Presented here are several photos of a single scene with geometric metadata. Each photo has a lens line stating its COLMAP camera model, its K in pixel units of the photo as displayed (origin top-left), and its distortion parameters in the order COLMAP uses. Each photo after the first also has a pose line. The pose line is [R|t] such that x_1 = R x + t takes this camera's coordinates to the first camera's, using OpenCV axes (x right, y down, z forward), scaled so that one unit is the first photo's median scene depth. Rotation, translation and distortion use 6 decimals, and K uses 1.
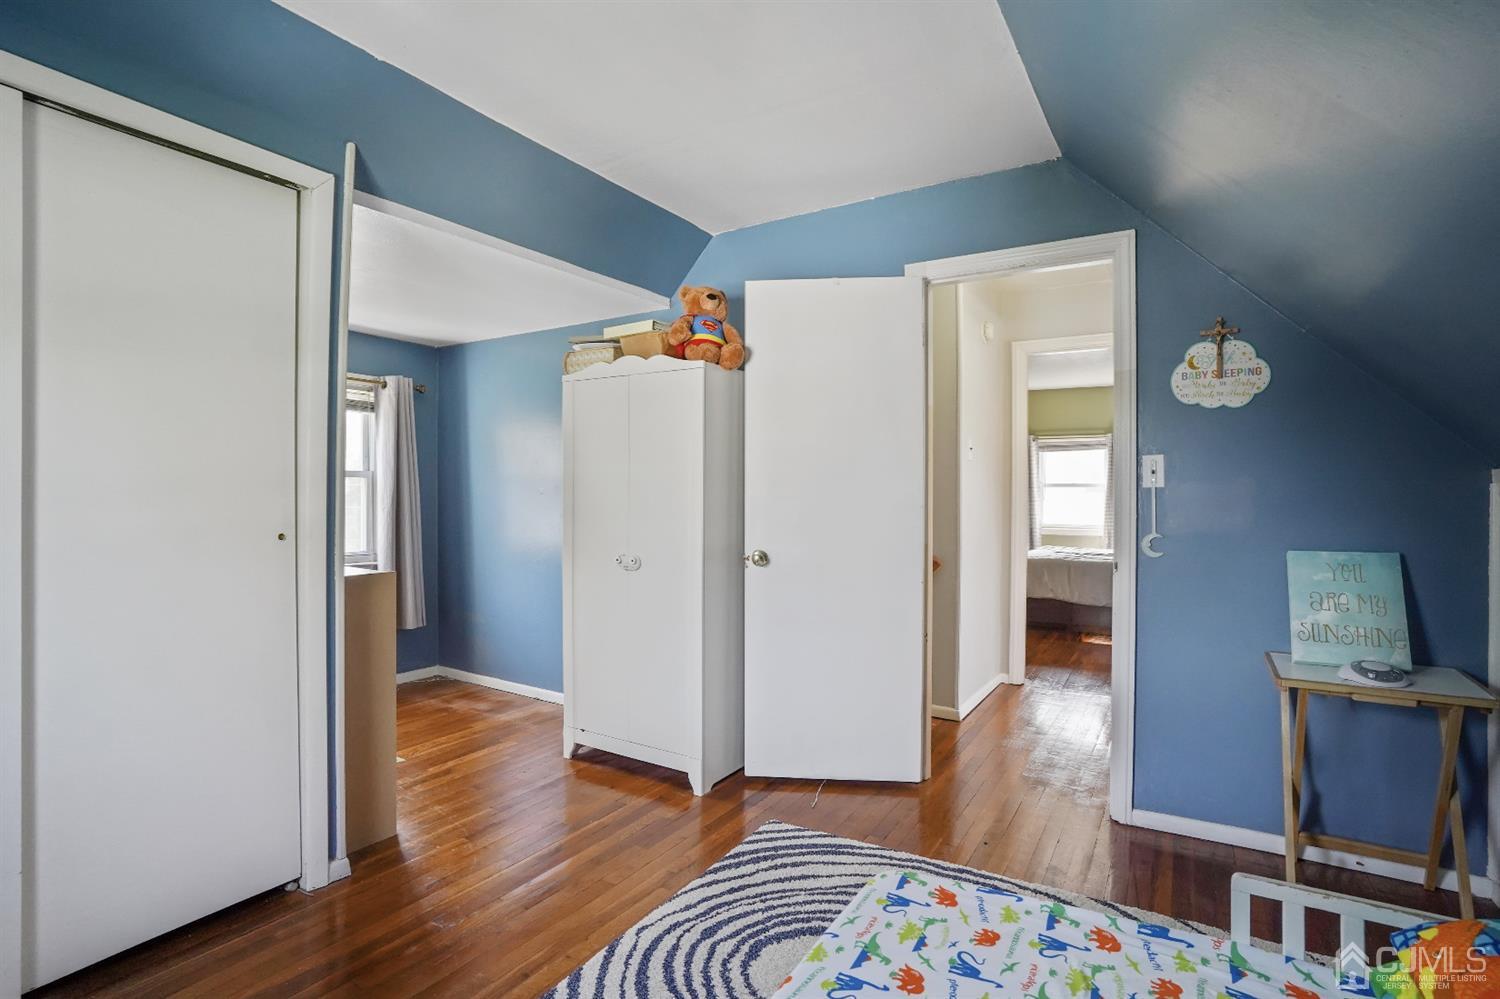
lens RADIAL K [[738.4, 0, 738.7], [0, 738.4, 493.4], [0, 0, 1]] dist [-0.001794, -0.000296]
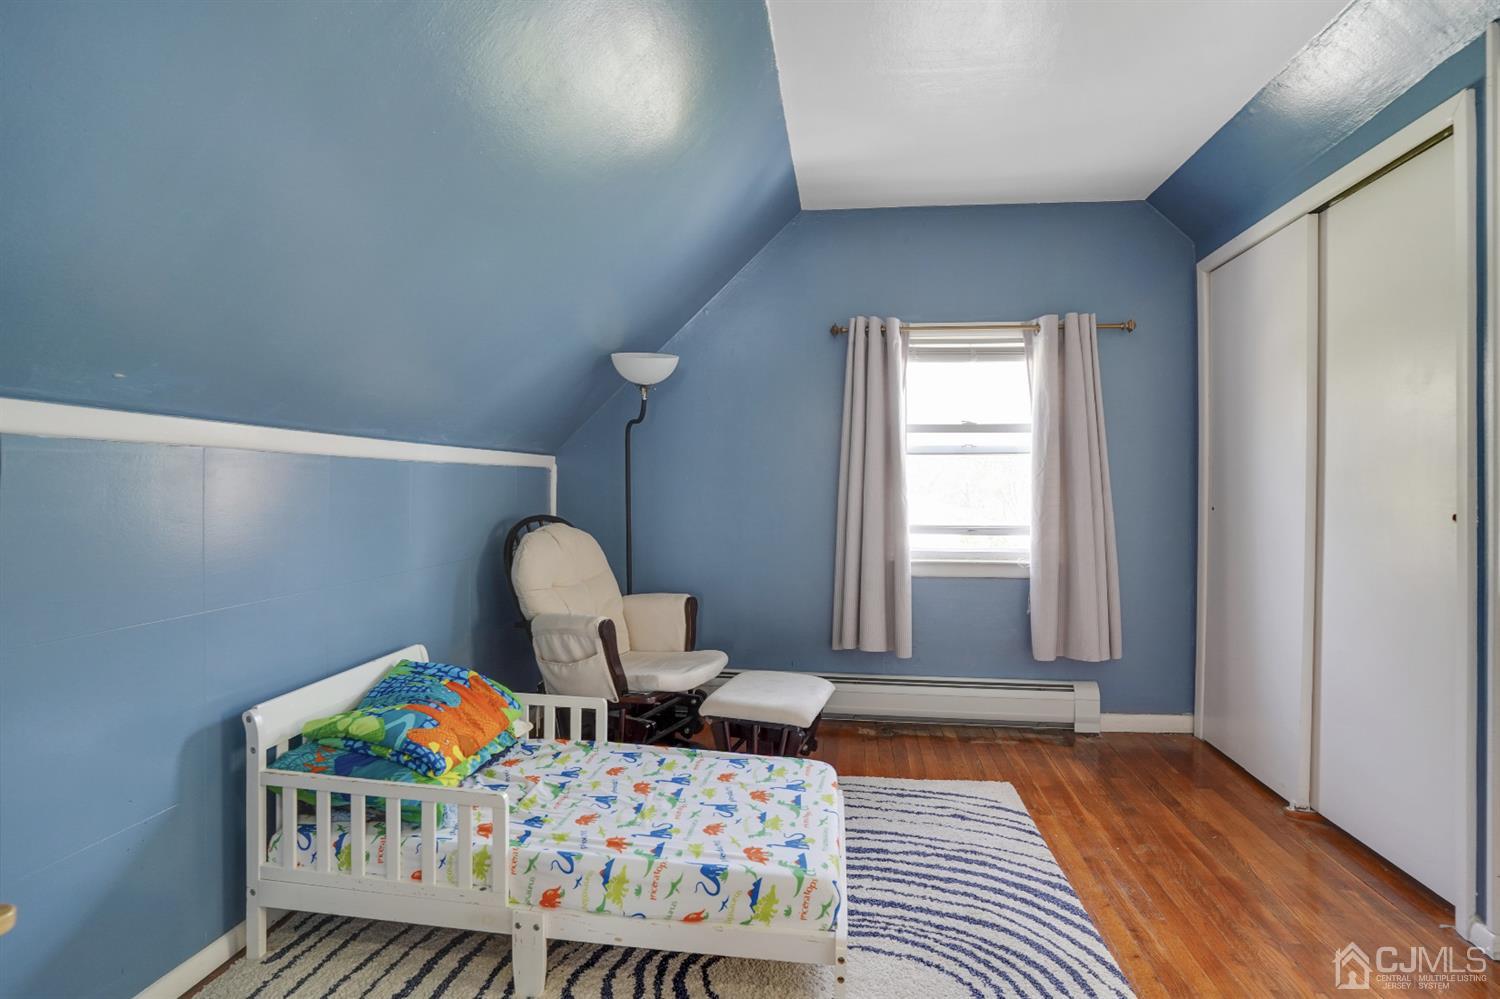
lens RADIAL K [[738.4, 0, 738.7], [0, 738.4, 493.4], [0, 0, 1]] dist [-0.001794, -0.000296]
pose [[-0.913276, -0.013504, -0.407117, 0.655652], [-0.018315, 0.999801, 0.007923, 0.044296], [0.406929, 0.014692, -0.913342, 1.736337]]
